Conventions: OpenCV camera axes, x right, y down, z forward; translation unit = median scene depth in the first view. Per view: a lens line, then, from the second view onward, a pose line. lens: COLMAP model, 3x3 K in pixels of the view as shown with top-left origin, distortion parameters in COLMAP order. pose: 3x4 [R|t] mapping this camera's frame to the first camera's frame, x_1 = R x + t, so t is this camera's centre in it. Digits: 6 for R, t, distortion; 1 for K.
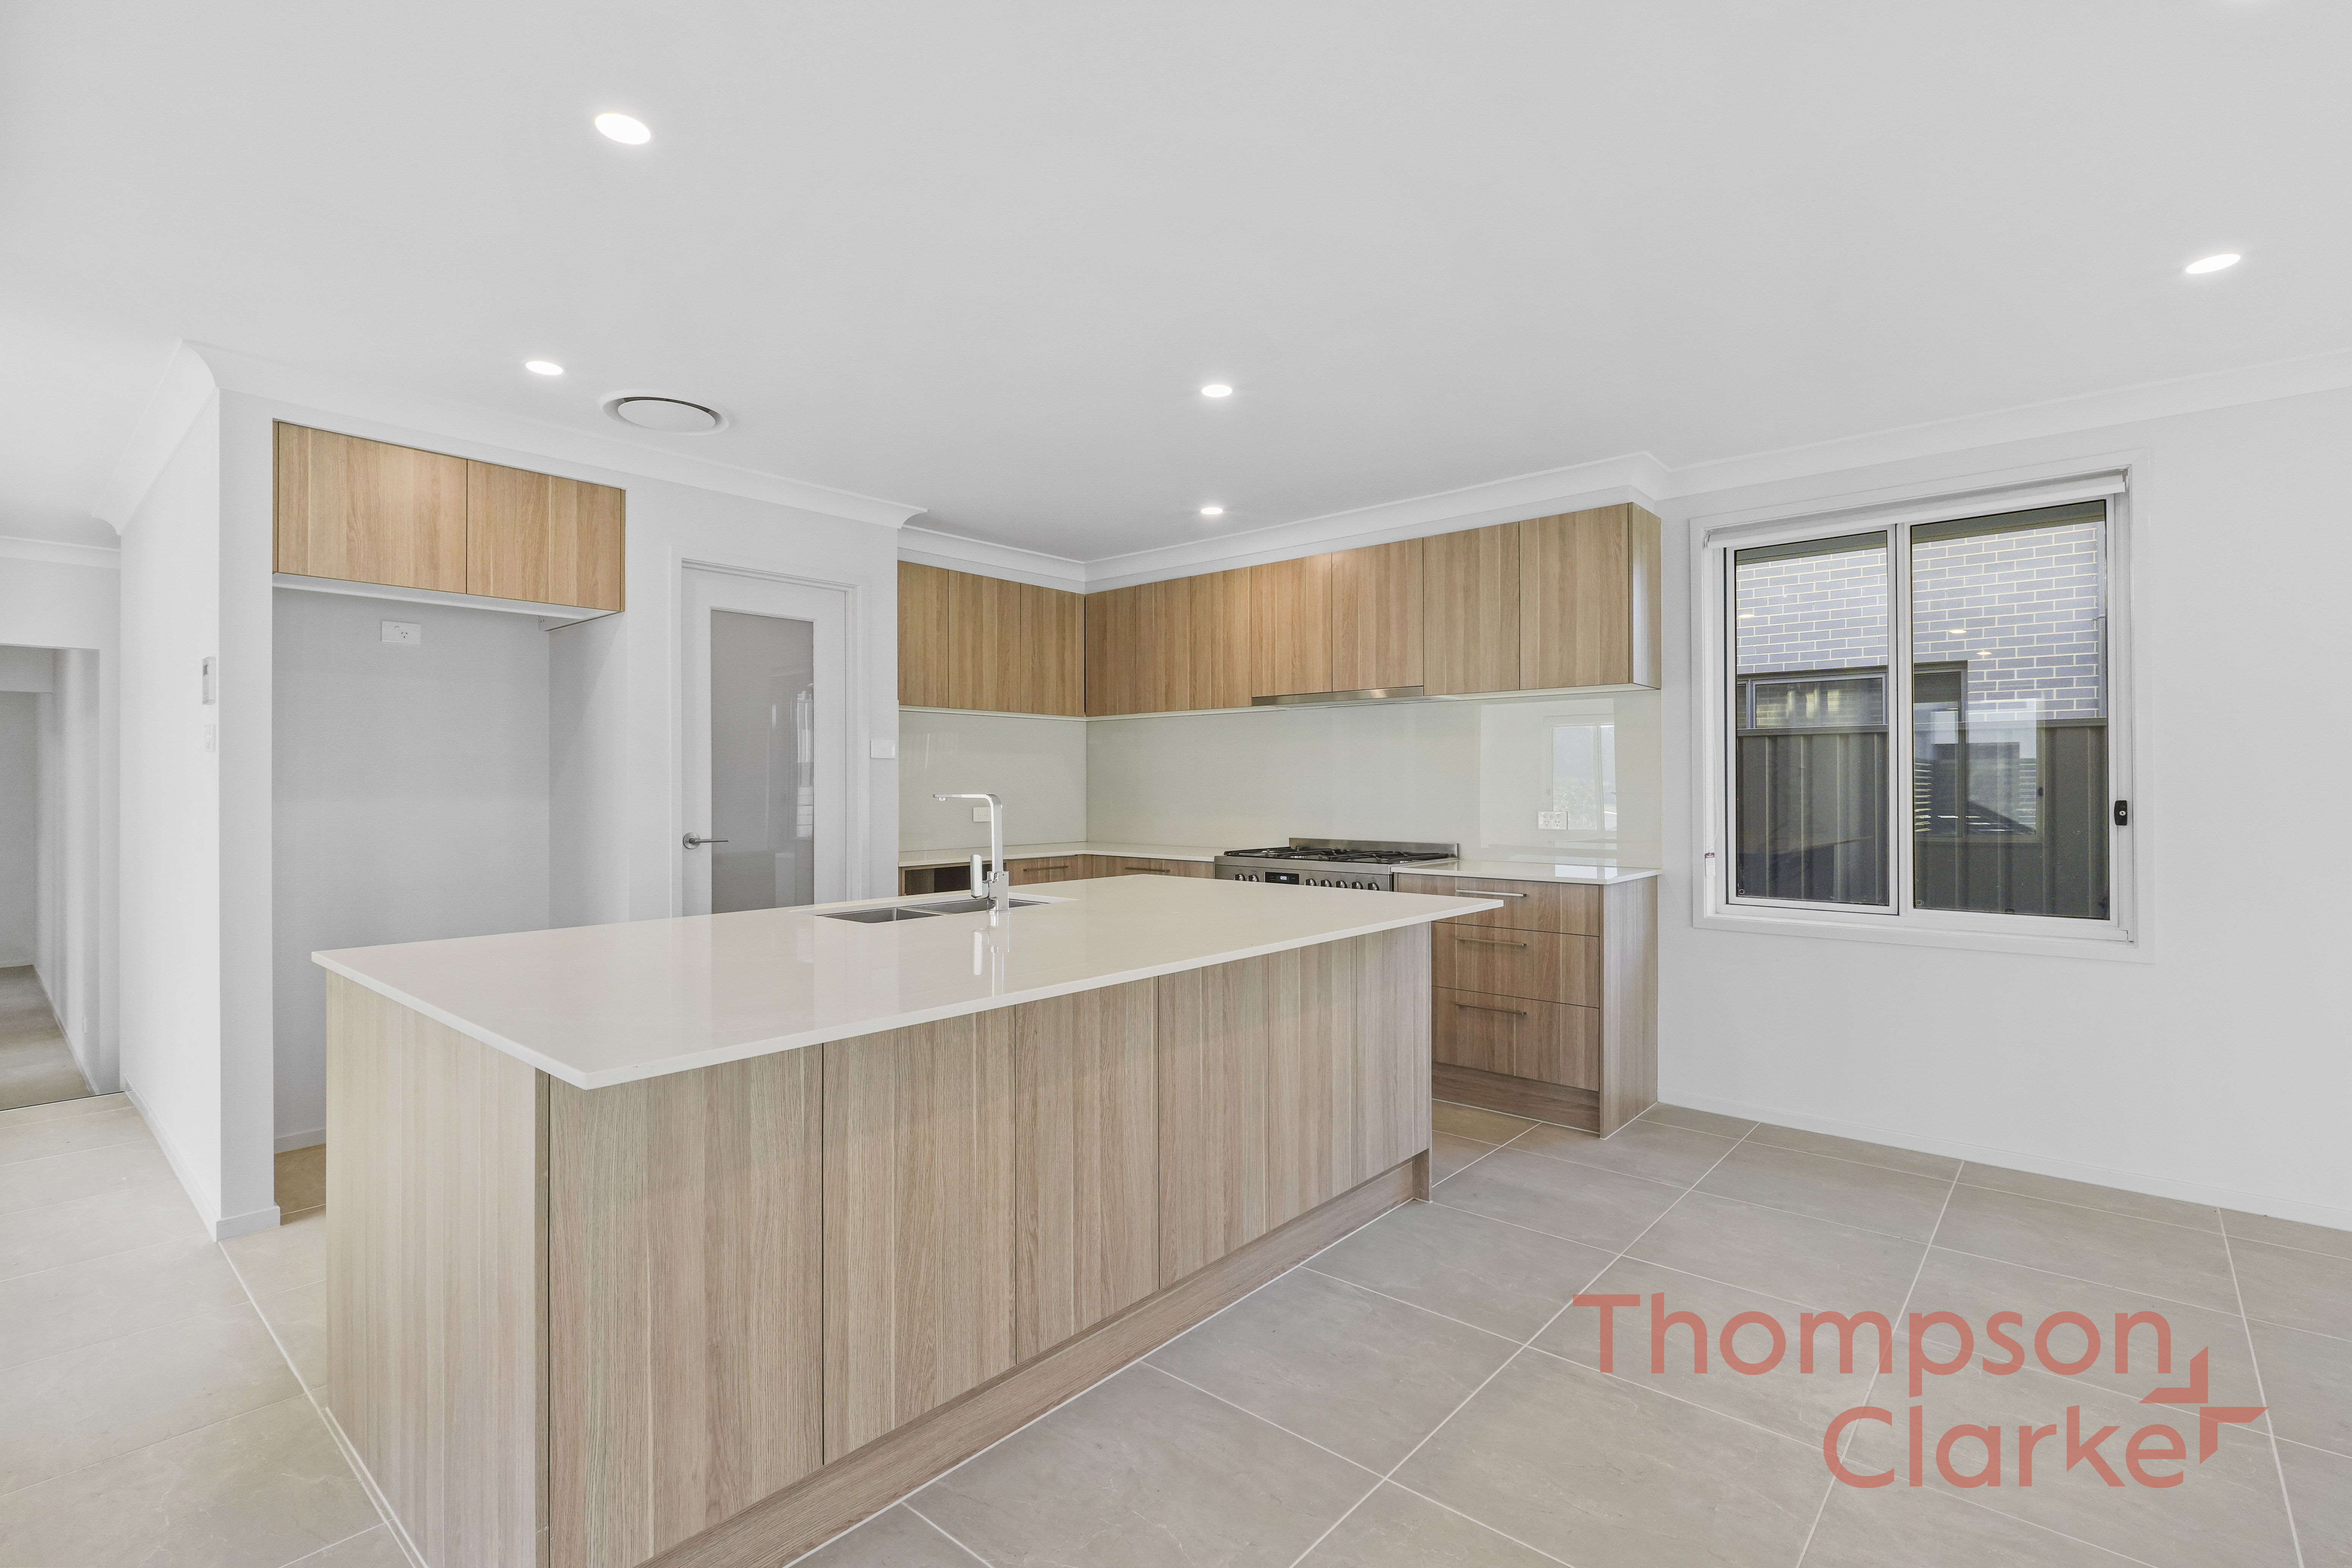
lens RADIAL K [[1088.0, 0, 1177.8], [0, 1088.0, 767.0], [0, 0, 1]] dist [-0.004214, -0.000360]
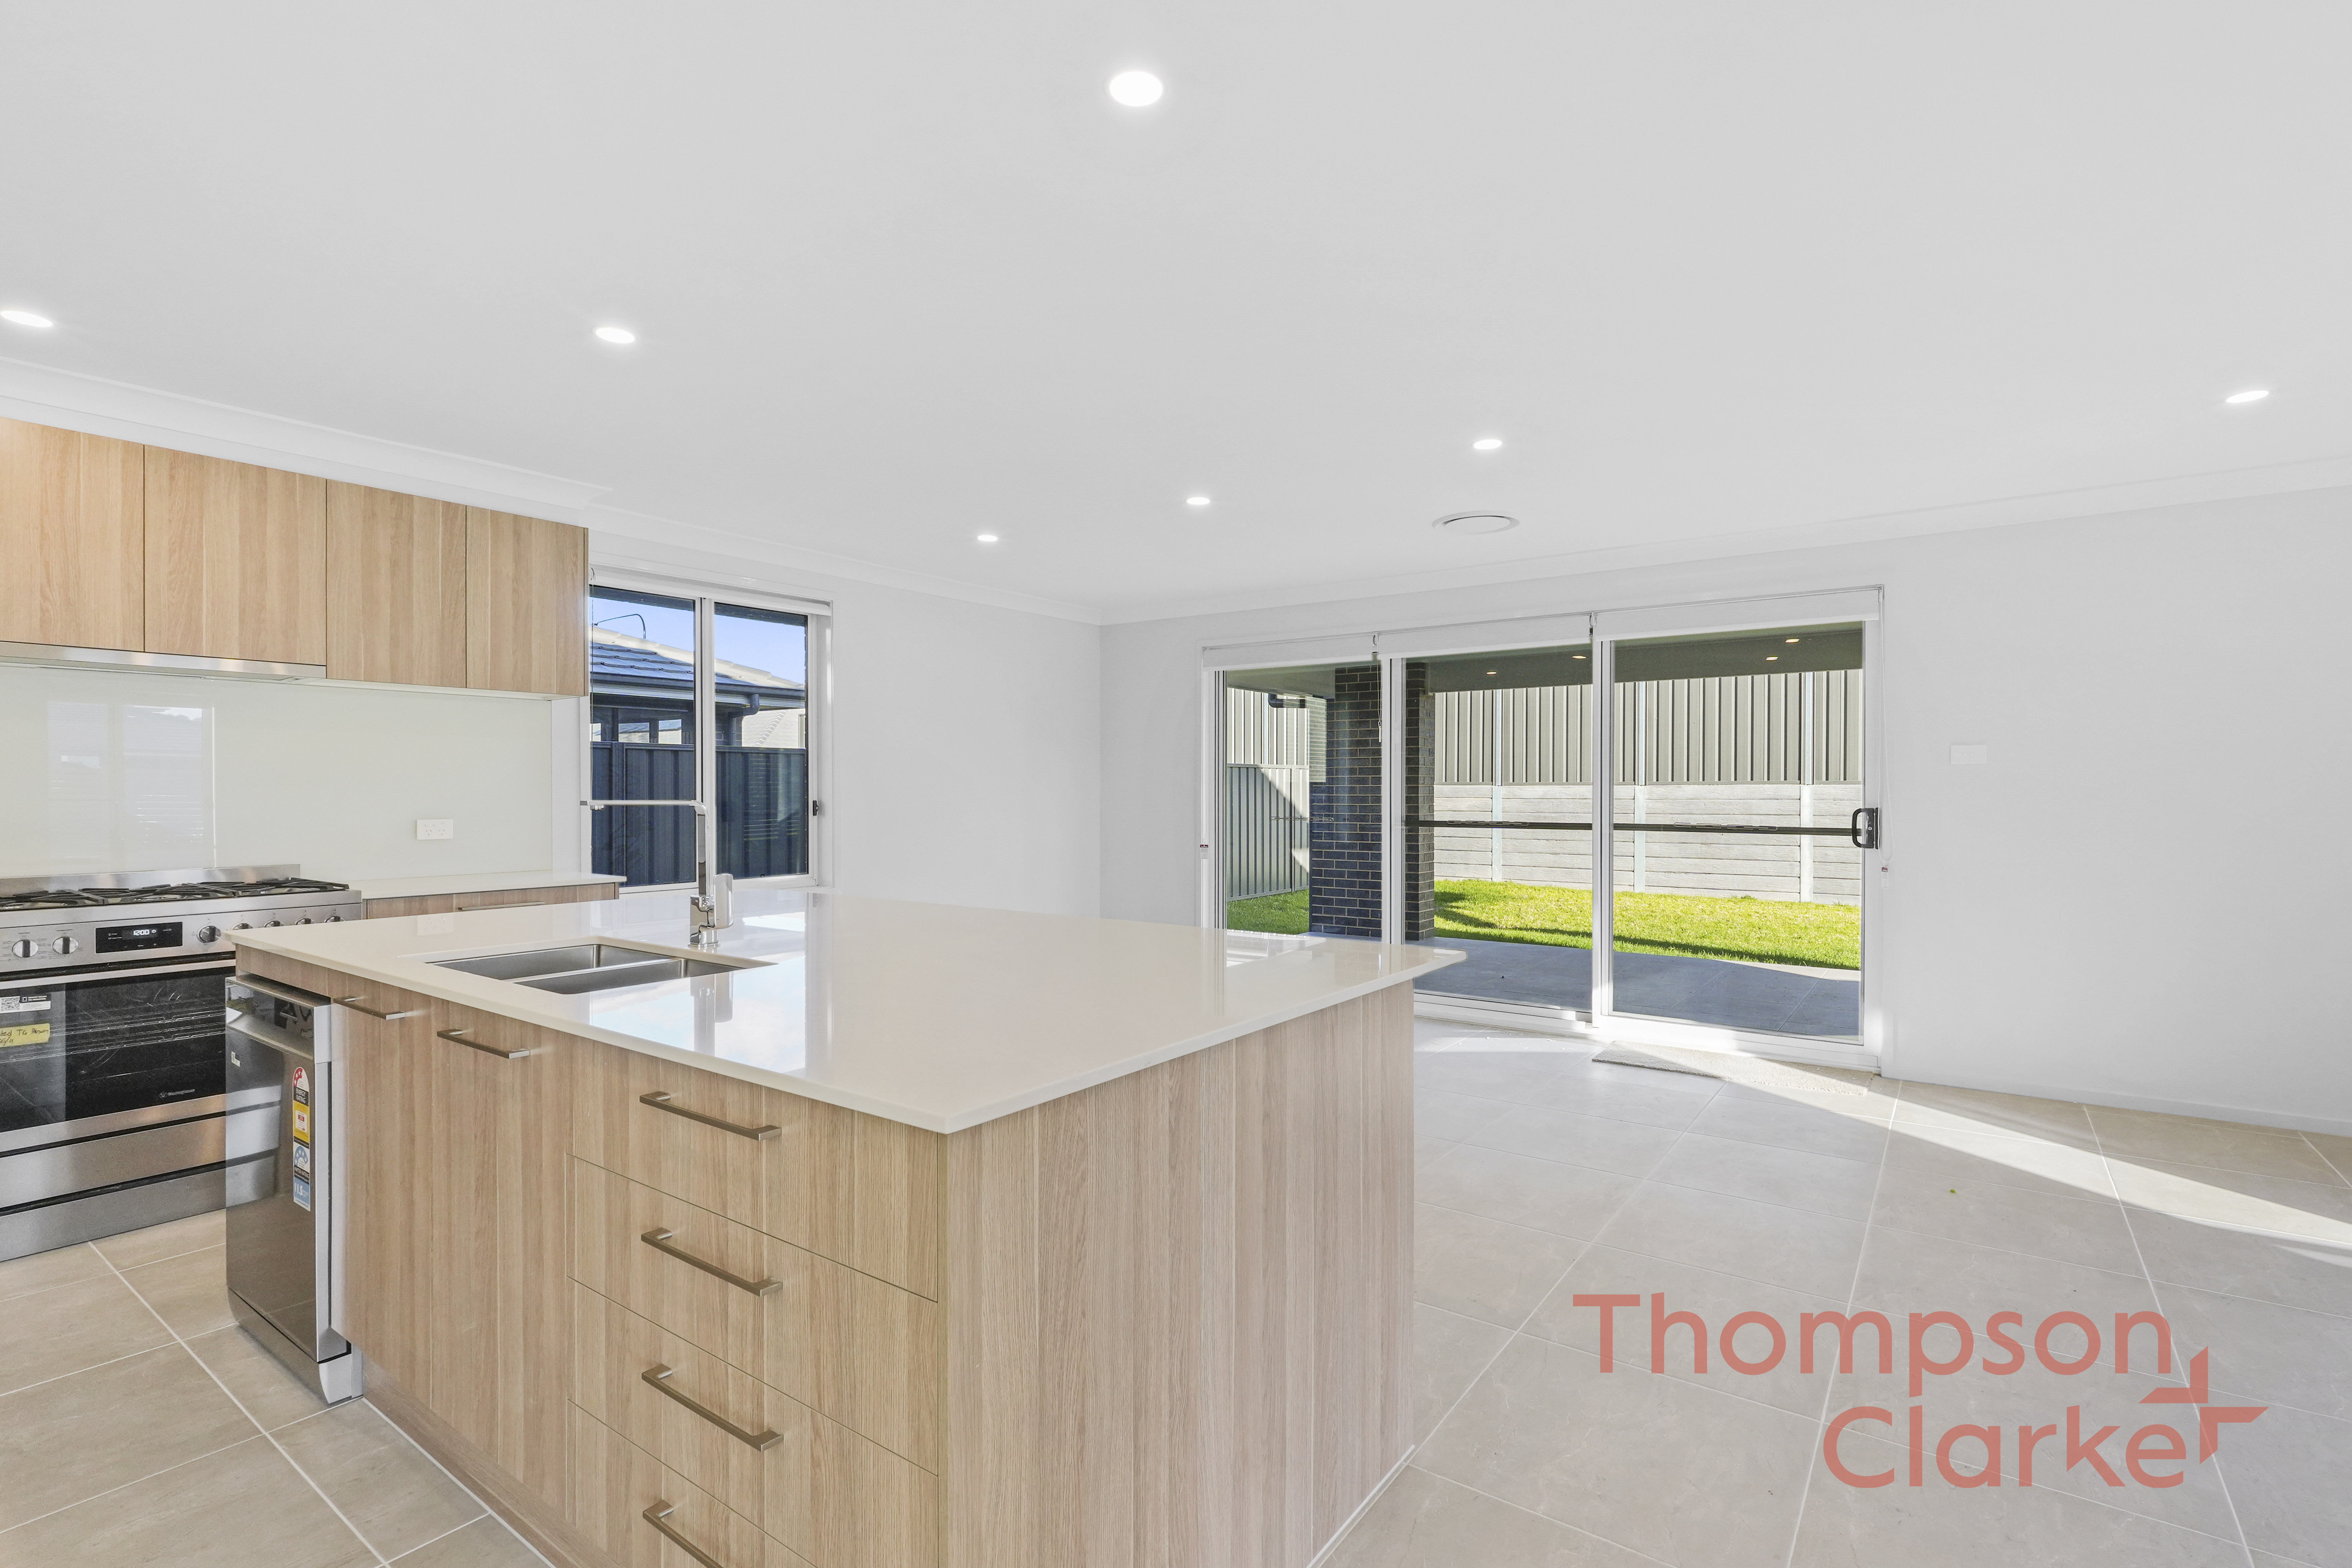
lens RADIAL K [[1088.0, 0, 1188.7], [0, 1088.0, 789.5], [0, 0, 1]] dist [-0.004214, -0.000360]
pose [[-0.091061, 0.004698, 0.995834, -0.705733], [-0.015531, 0.999861, -0.006137, 0.013616], [-0.995724, -0.016025, -0.090975, 0.494020]]
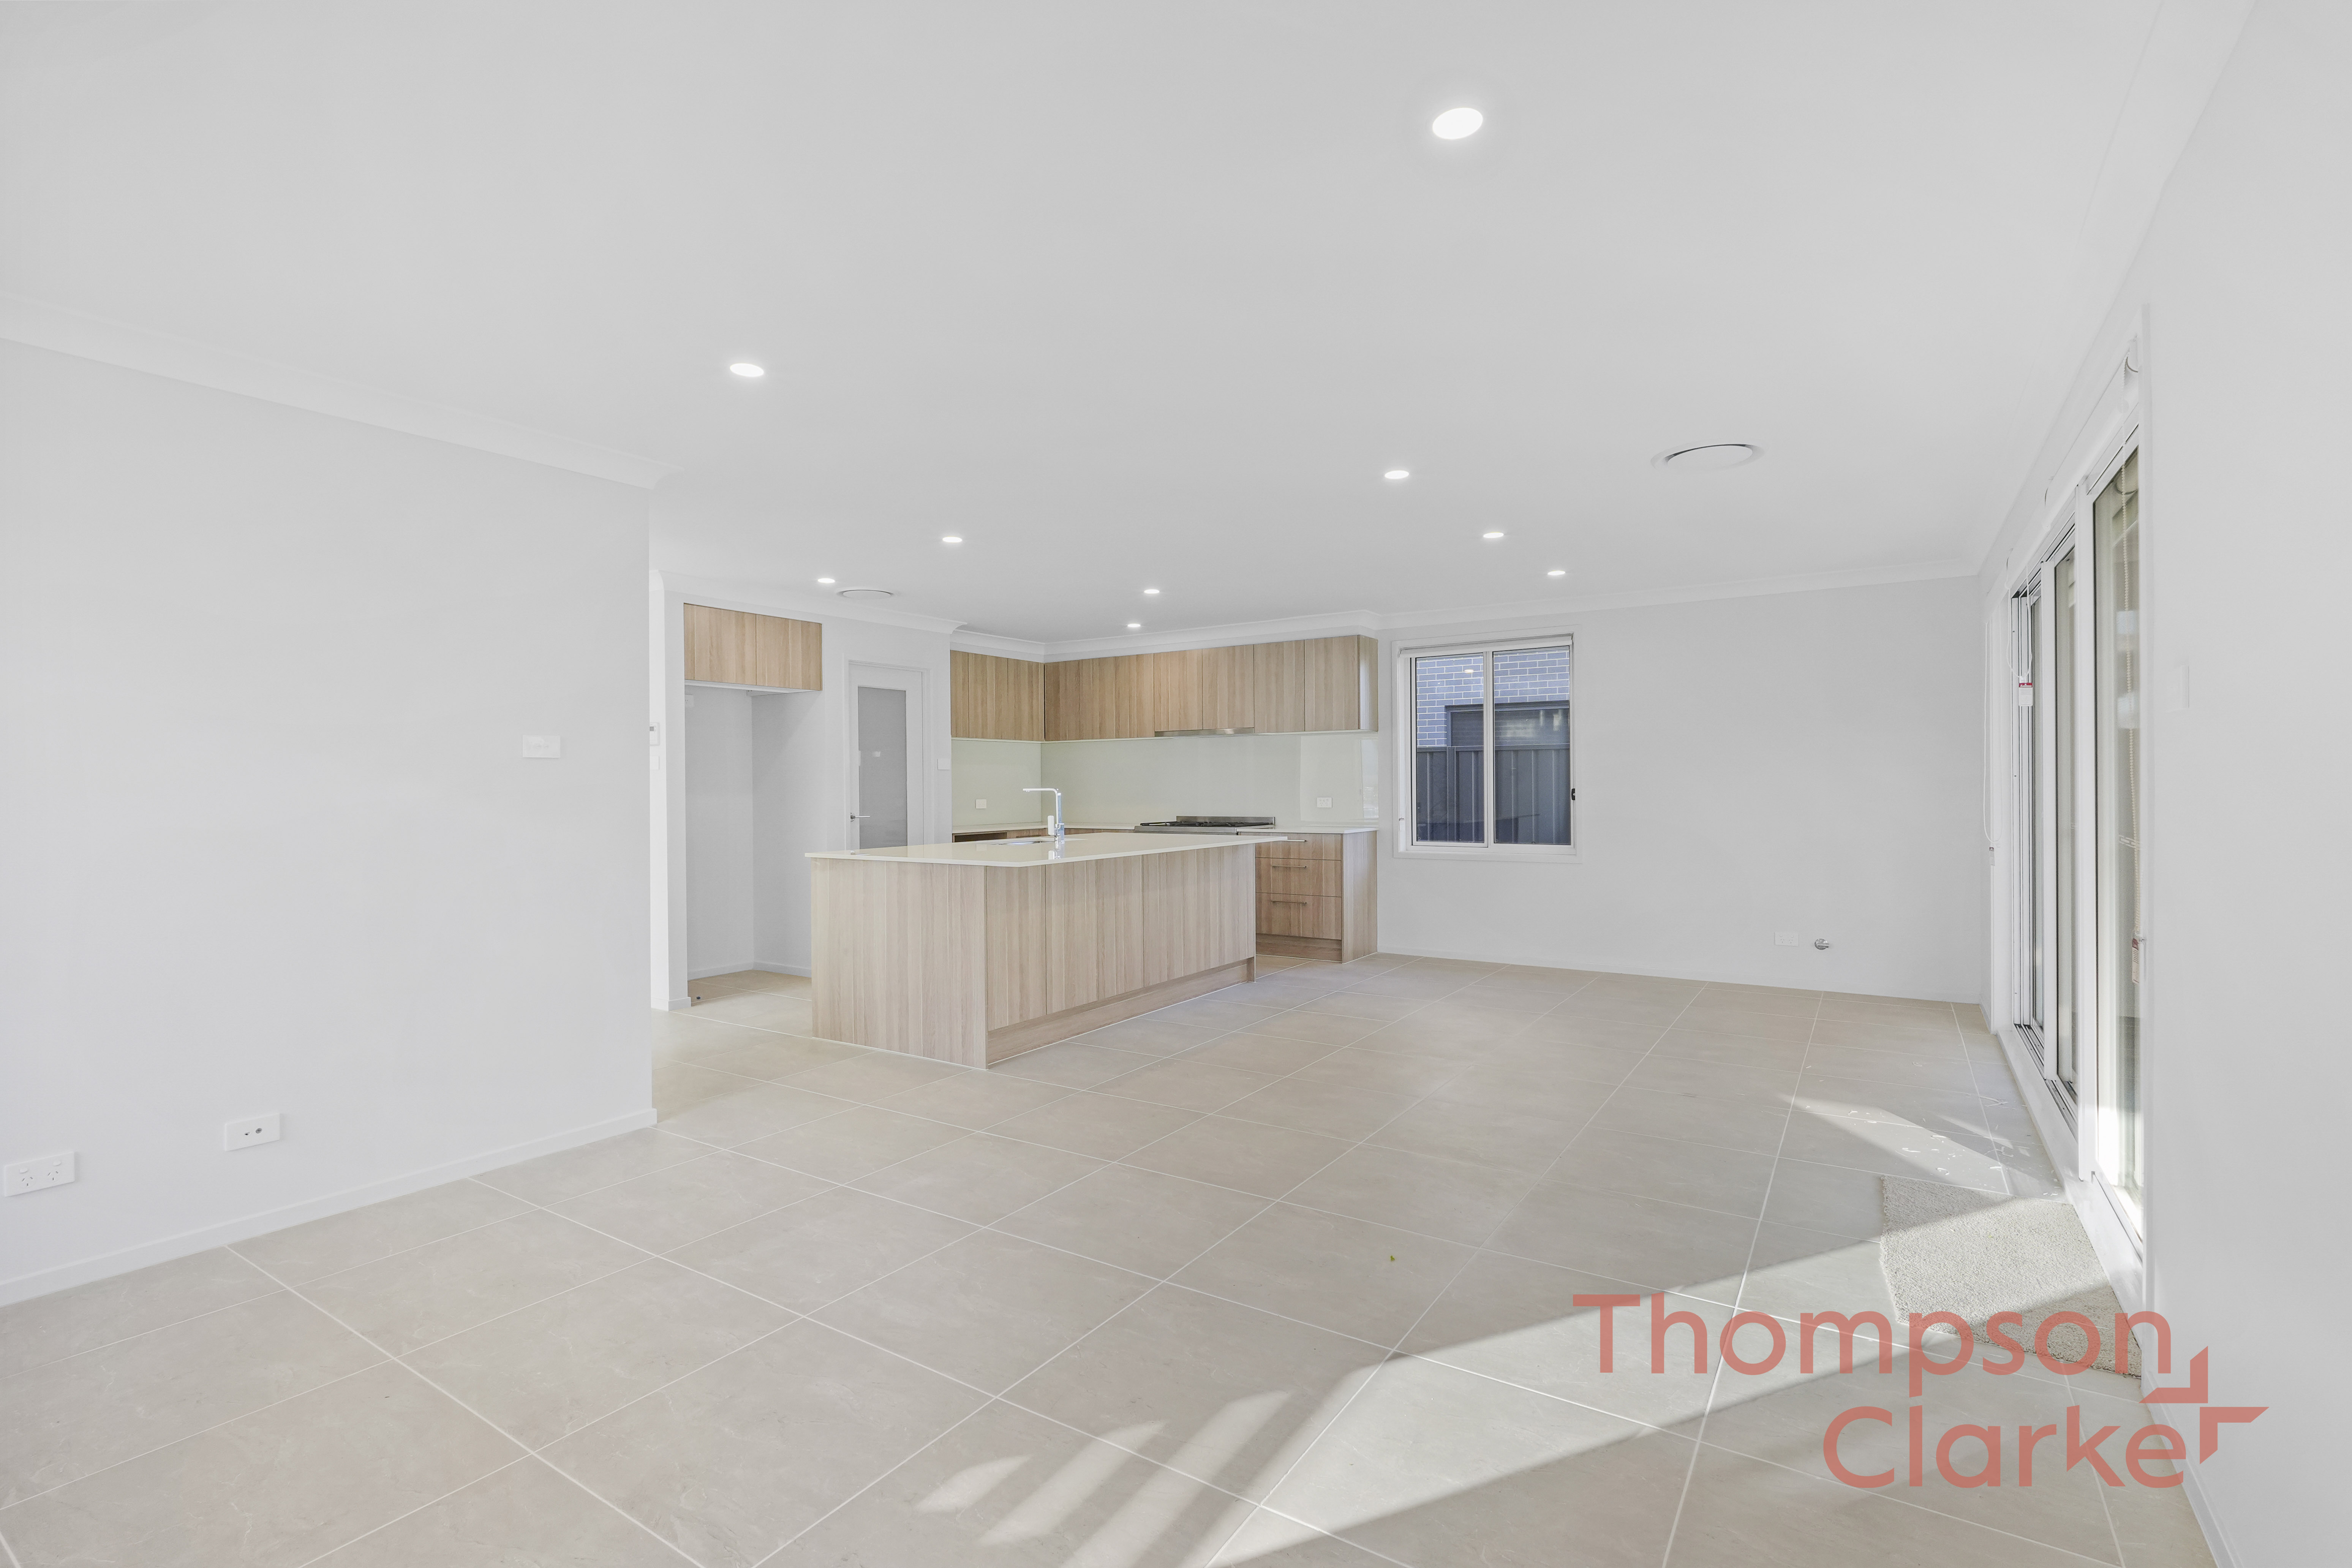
lens RADIAL K [[1088.0, 0, 1175.2], [0, 1088.0, 791.3], [0, 0, 1]] dist [-0.004214, -0.000360]
pose [[0.990878, -0.007361, 0.134558, -0.161037], [0.004366, 0.999736, 0.022538, -0.012128], [-0.134689, -0.021745, 0.990649, -0.846298]]
